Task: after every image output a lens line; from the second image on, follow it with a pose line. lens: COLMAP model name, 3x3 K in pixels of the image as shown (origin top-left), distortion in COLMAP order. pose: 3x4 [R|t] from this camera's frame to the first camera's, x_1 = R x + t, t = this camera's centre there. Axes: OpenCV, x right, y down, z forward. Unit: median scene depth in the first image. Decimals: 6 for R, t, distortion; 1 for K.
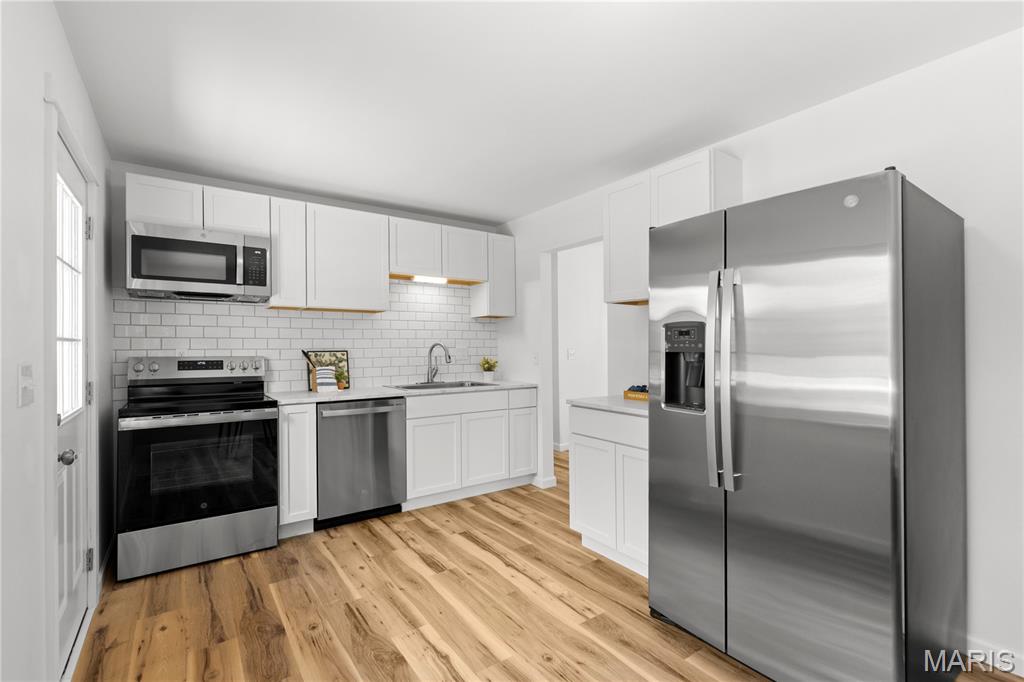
lens RADIAL K [[468.1, 0, 515.7], [0, 468.1, 344.7], [0, 0, 1]] dist [0.001332, -0.000798]
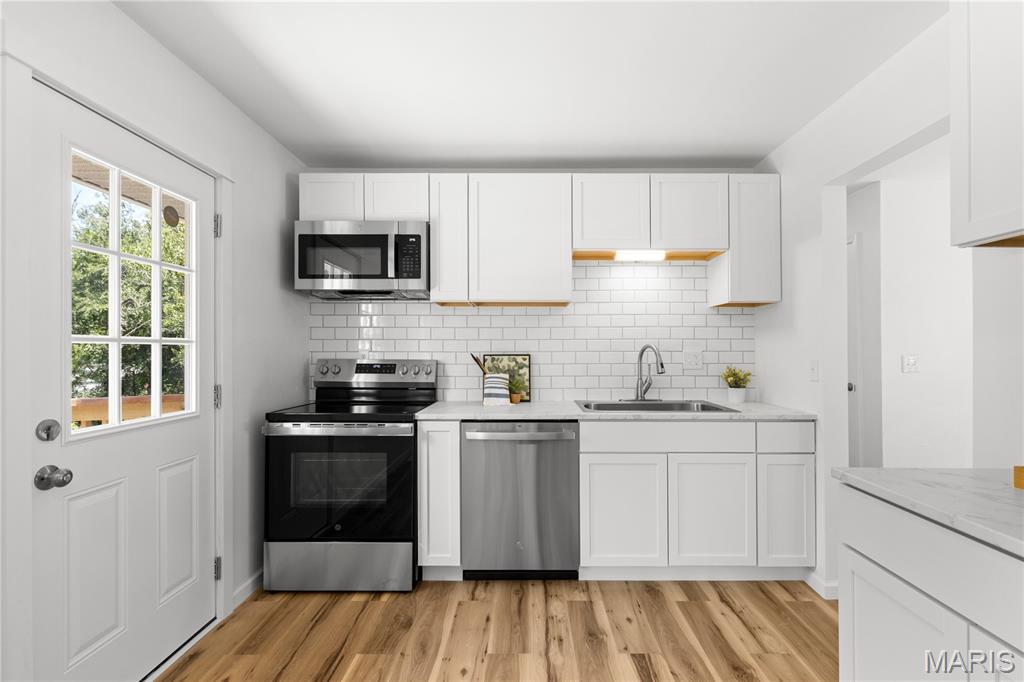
lens RADIAL K [[464.3, 0, 527.2], [0, 464.3, 348.6], [0, 0, 1]] dist [-0.000572, 0.000013]
pose [[0.811792, 0.004117, -0.583932, 0.108193], [-0.001725, 0.999988, 0.004653, -0.000852], [0.583944, -0.002770, 0.811789, 0.381301]]
